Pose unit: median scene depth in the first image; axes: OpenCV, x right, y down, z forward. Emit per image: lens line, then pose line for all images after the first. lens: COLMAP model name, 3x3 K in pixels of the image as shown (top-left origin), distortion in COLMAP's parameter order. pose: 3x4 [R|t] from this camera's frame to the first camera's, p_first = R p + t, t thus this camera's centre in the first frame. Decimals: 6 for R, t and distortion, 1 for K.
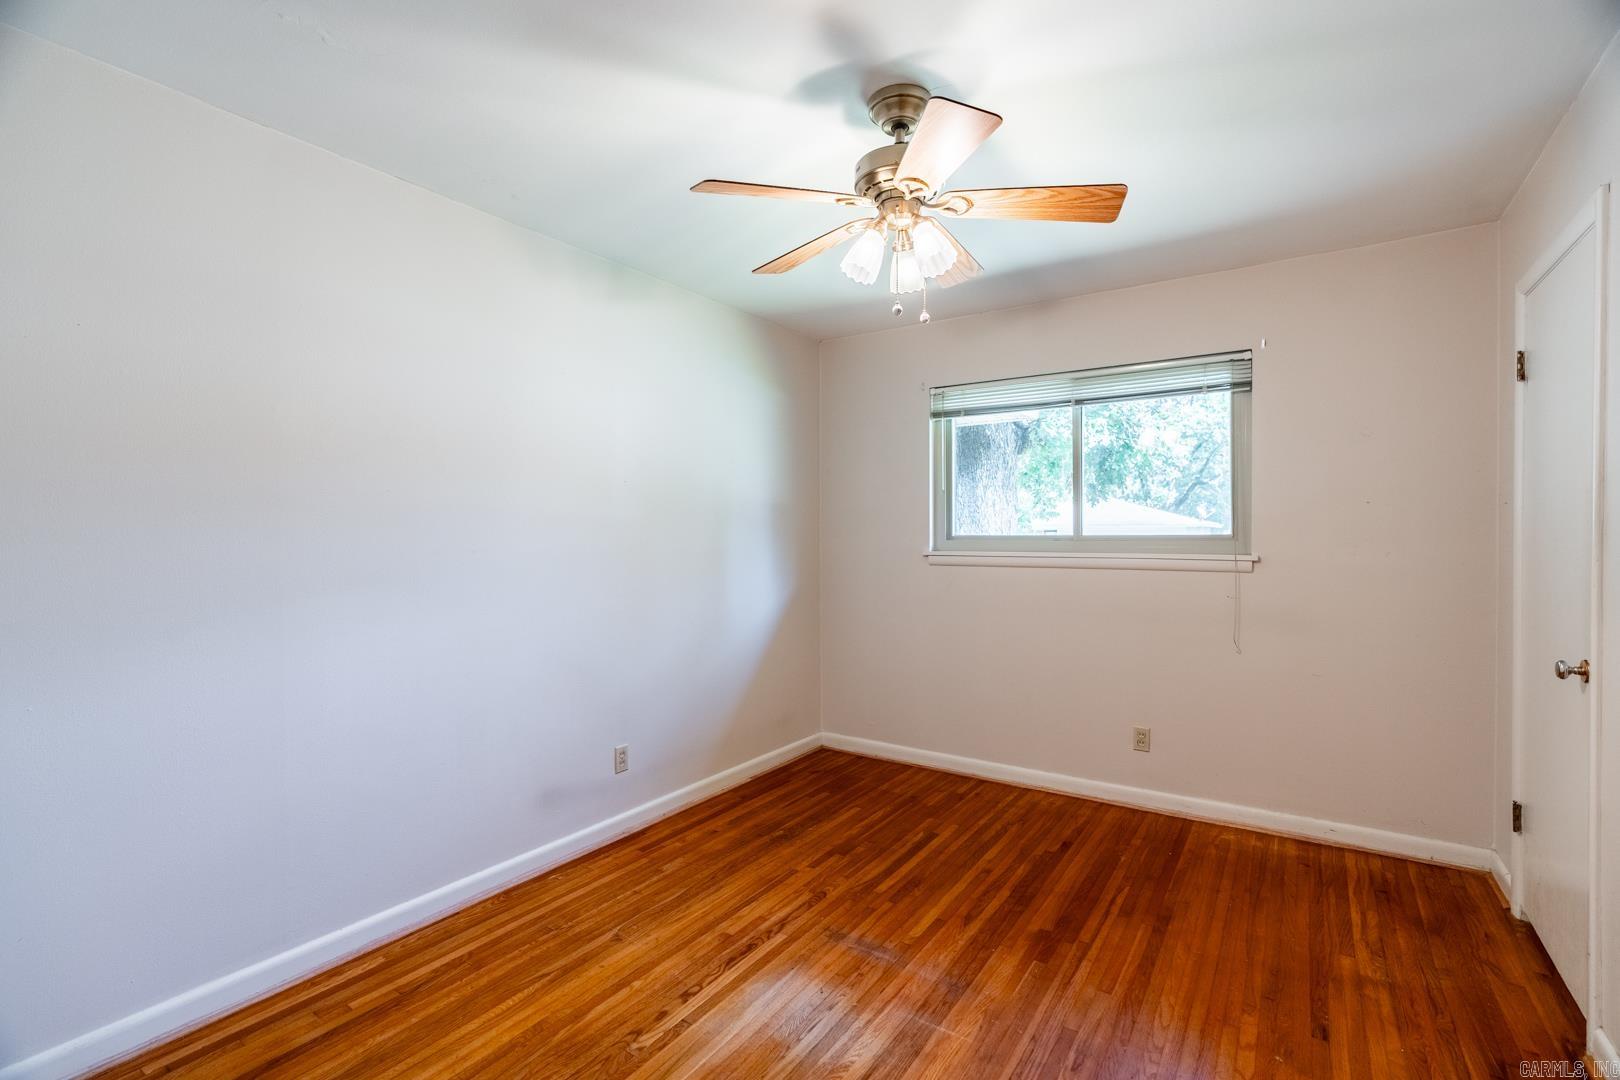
lens RADIAL K [[737.6, 0, 803.3], [0, 737.6, 535.8], [0, 0, 1]] dist [0.012142, -0.000576]
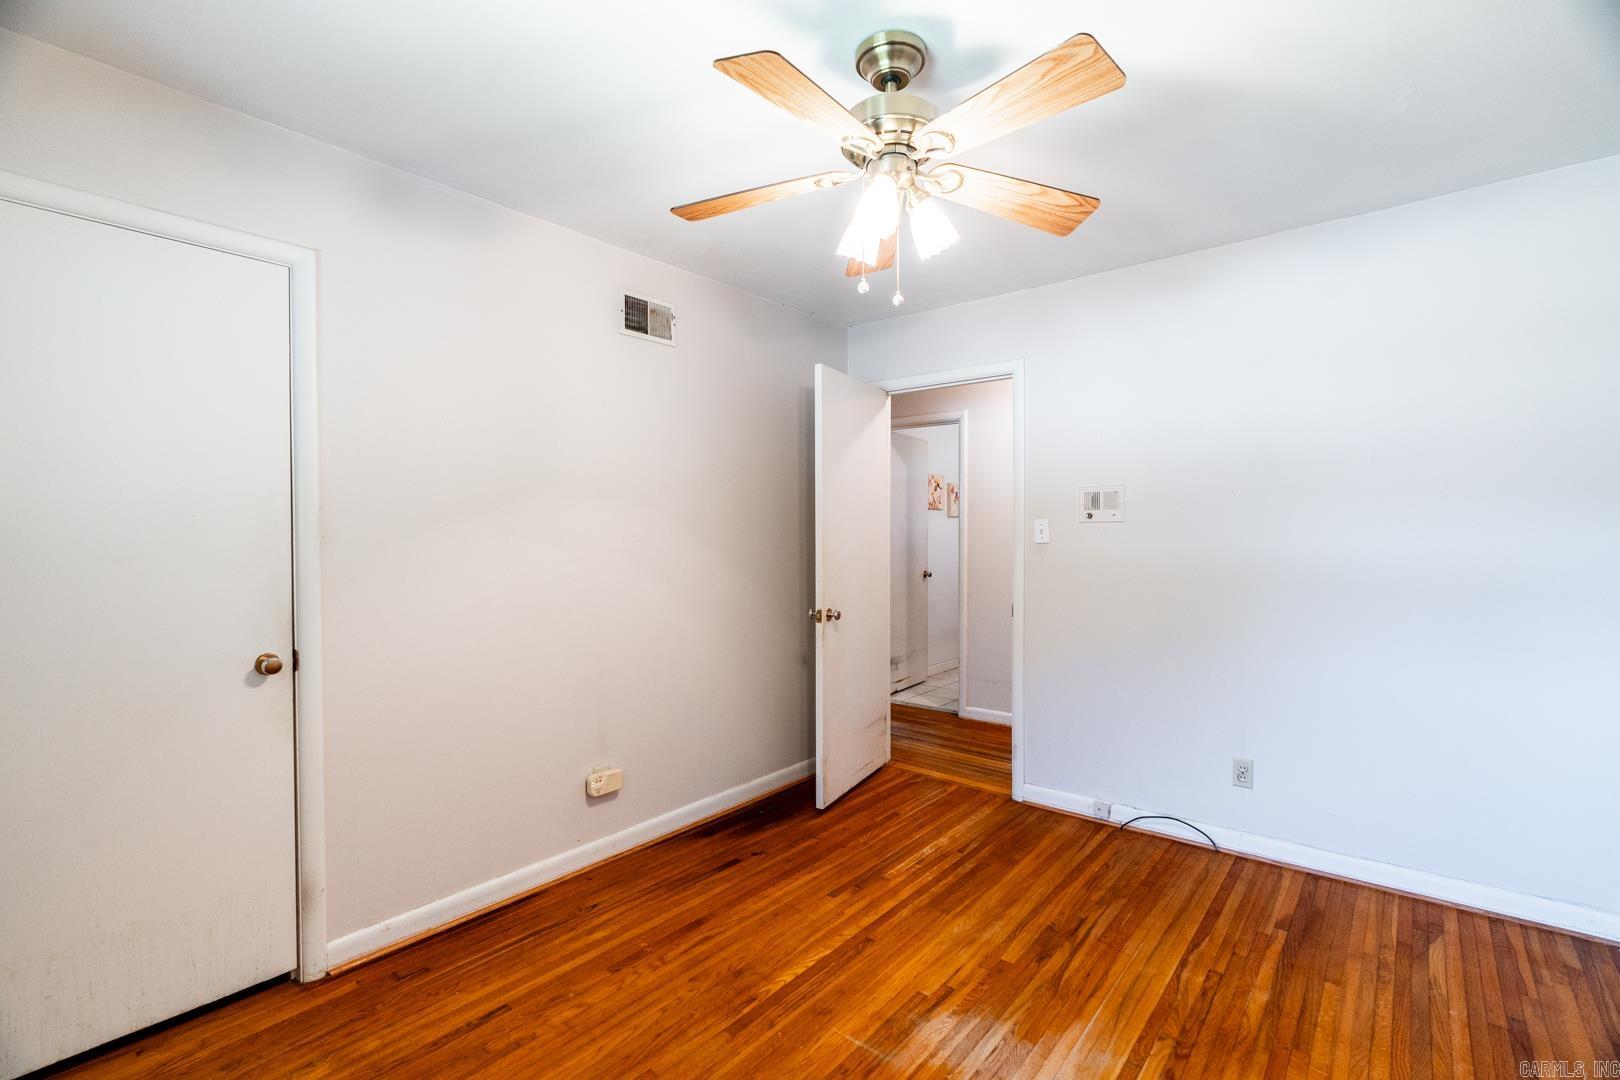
lens RADIAL K [[737.6, 0, 803.3], [0, 737.6, 535.8], [0, 0, 1]] dist [0.012142, -0.000576]
pose [[-0.995414, 0.003504, 0.095595, 0.165362], [0.004332, 0.999955, 0.008457, -0.010321], [-0.095561, 0.008832, -0.995384, 2.007860]]
